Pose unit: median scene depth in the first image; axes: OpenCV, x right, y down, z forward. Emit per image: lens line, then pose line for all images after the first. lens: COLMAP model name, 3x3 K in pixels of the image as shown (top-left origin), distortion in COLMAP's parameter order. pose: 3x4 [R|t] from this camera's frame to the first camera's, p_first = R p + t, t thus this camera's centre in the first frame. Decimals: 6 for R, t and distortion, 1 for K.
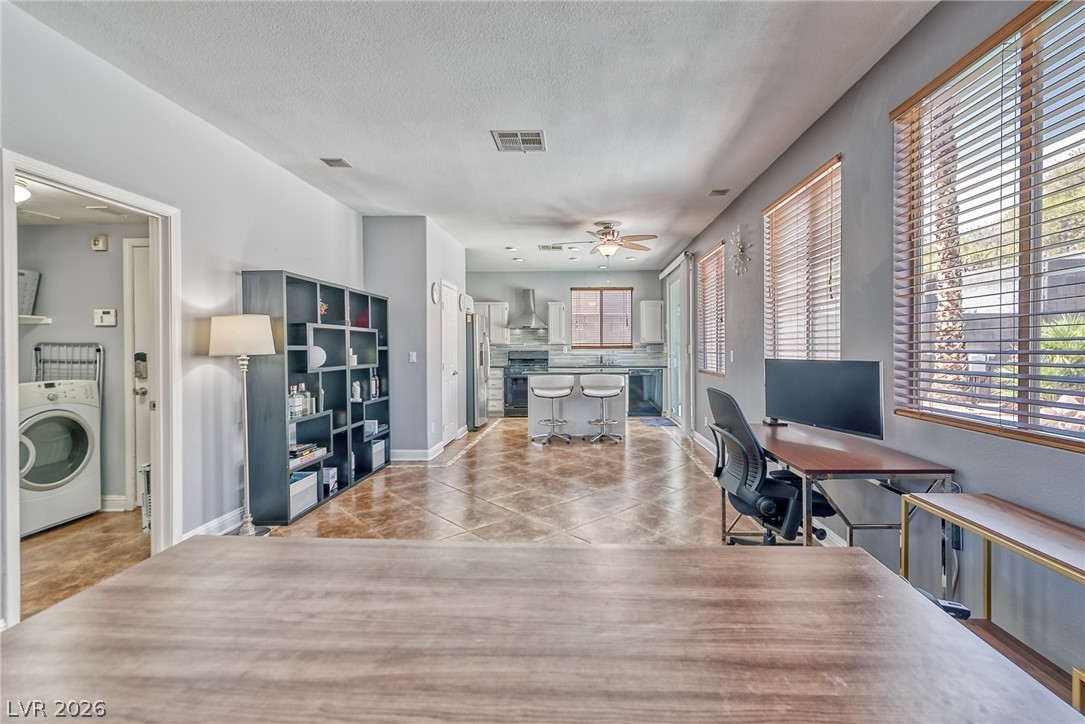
lens RADIAL K [[477.6, 0, 570.9], [0, 477.6, 350.6], [0, 0, 1]] dist [0.002484, 0.001326]
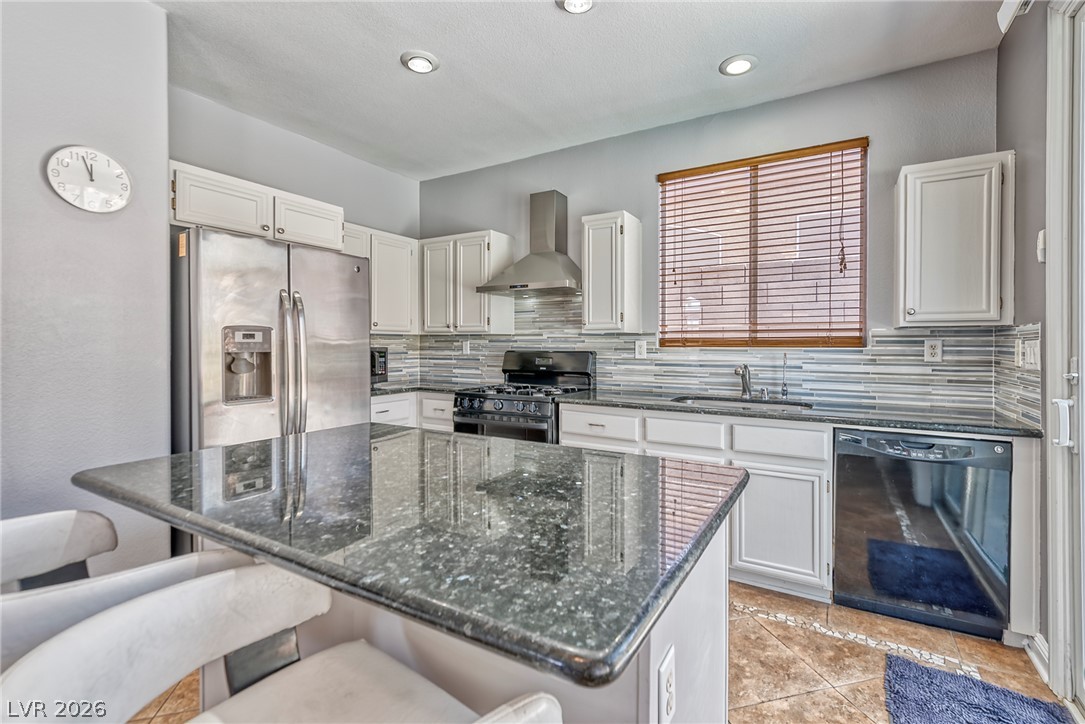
lens RADIAL K [[477.6, 0, 546.4], [0, 477.6, 348.1], [0, 0, 1]] dist [0.002484, 0.001326]
pose [[0.872039, 0.008972, -0.489354, 0.151975], [-0.006875, 0.999958, 0.006081, -0.005945], [0.489388, -0.001938, 0.872064, 0.964596]]
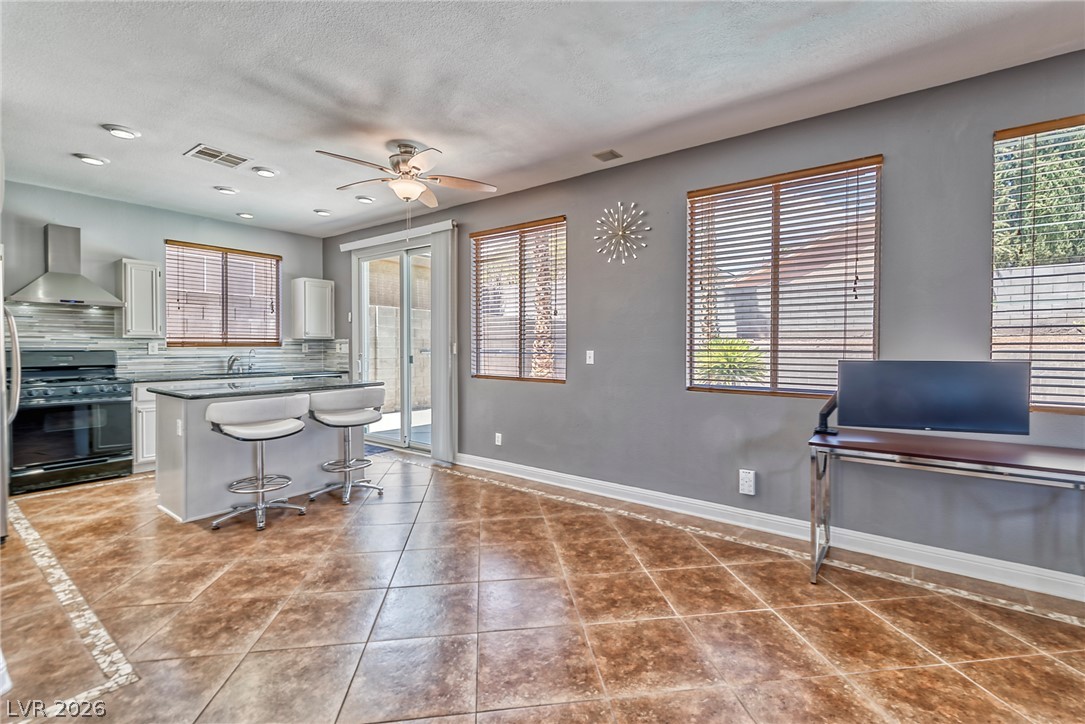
lens RADIAL K [[477.6, 0, 559.5], [0, 477.6, 348.9], [0, 0, 1]] dist [0.002484, 0.001326]
pose [[0.574388, 0.000136, 0.818583, -0.293597], [-0.000023, 1.000000, -0.000150, -0.001390], [-0.818583, 0.000068, 0.574388, 0.431190]]
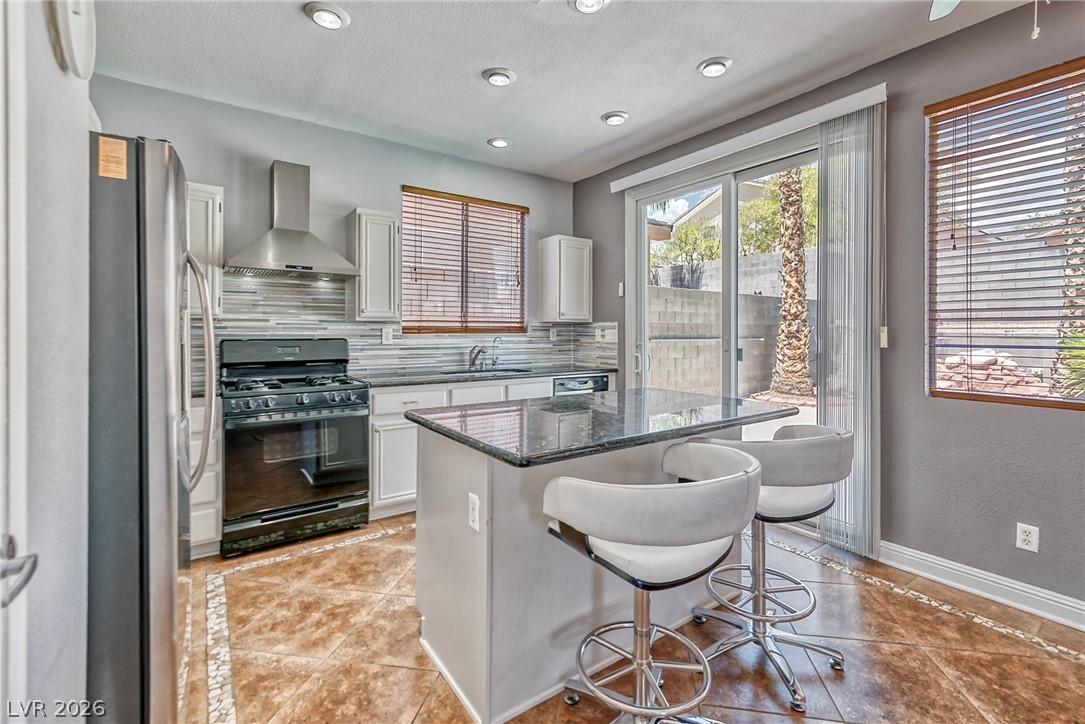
lens RADIAL K [[477.6, 0, 558.1], [0, 477.6, 333.0], [0, 0, 1]] dist [0.002484, 0.001326]
pose [[0.796817, 0.003177, 0.604212, -0.211859], [-0.001482, 0.999993, -0.003303, -0.003959], [-0.604219, 0.001736, 0.796816, 0.872831]]
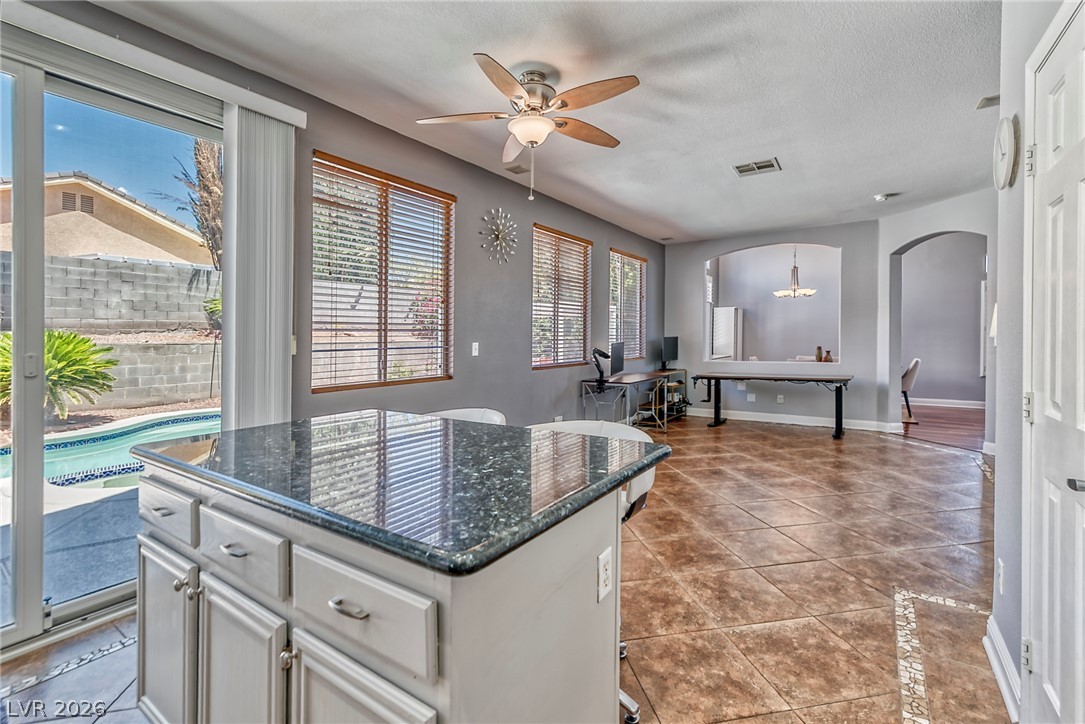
lens RADIAL K [[477.6, 0, 551.2], [0, 477.6, 344.5], [0, 0, 1]] dist [0.002484, 0.001326]
pose [[-0.837055, 0.002051, 0.547115, -0.183812], [0.014649, 0.999718, 0.018665, -0.006827], [-0.546923, 0.023639, -0.836849, 1.261930]]
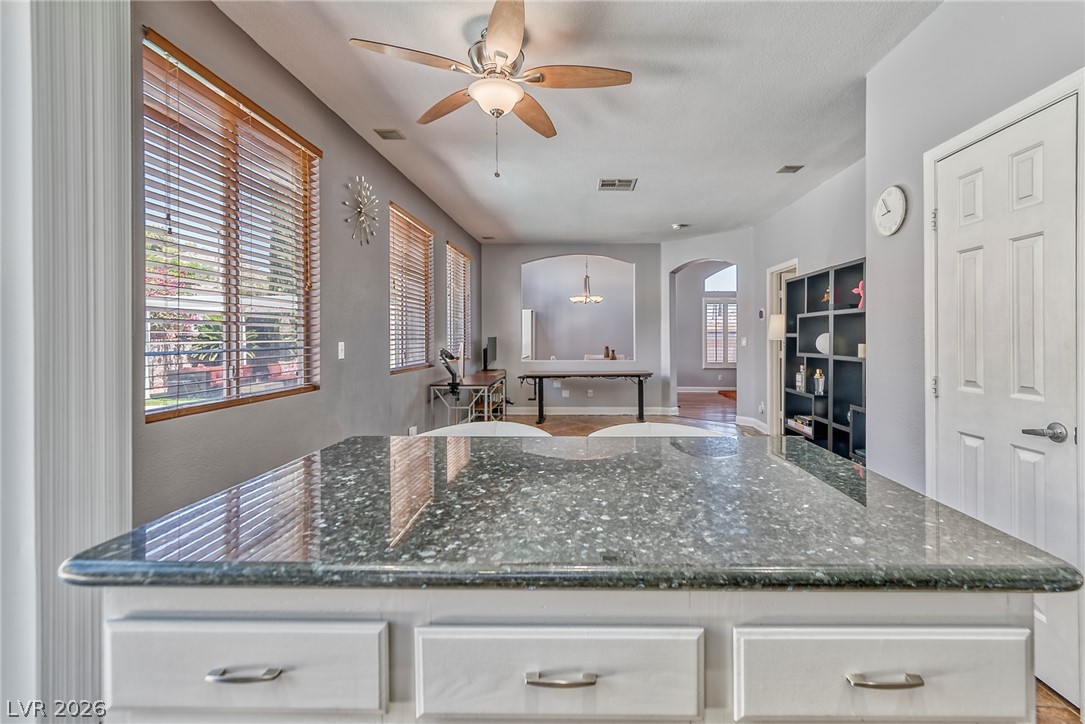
lens RADIAL K [[477.6, 0, 573.8], [0, 477.6, 338.6], [0, 0, 1]] dist [0.002484, 0.001326]
pose [[-0.999967, 0.002933, 0.007541, 0.008266], [0.003009, 0.999945, 0.010083, -0.006560], [-0.007511, 0.010106, -0.999921, 1.282331]]
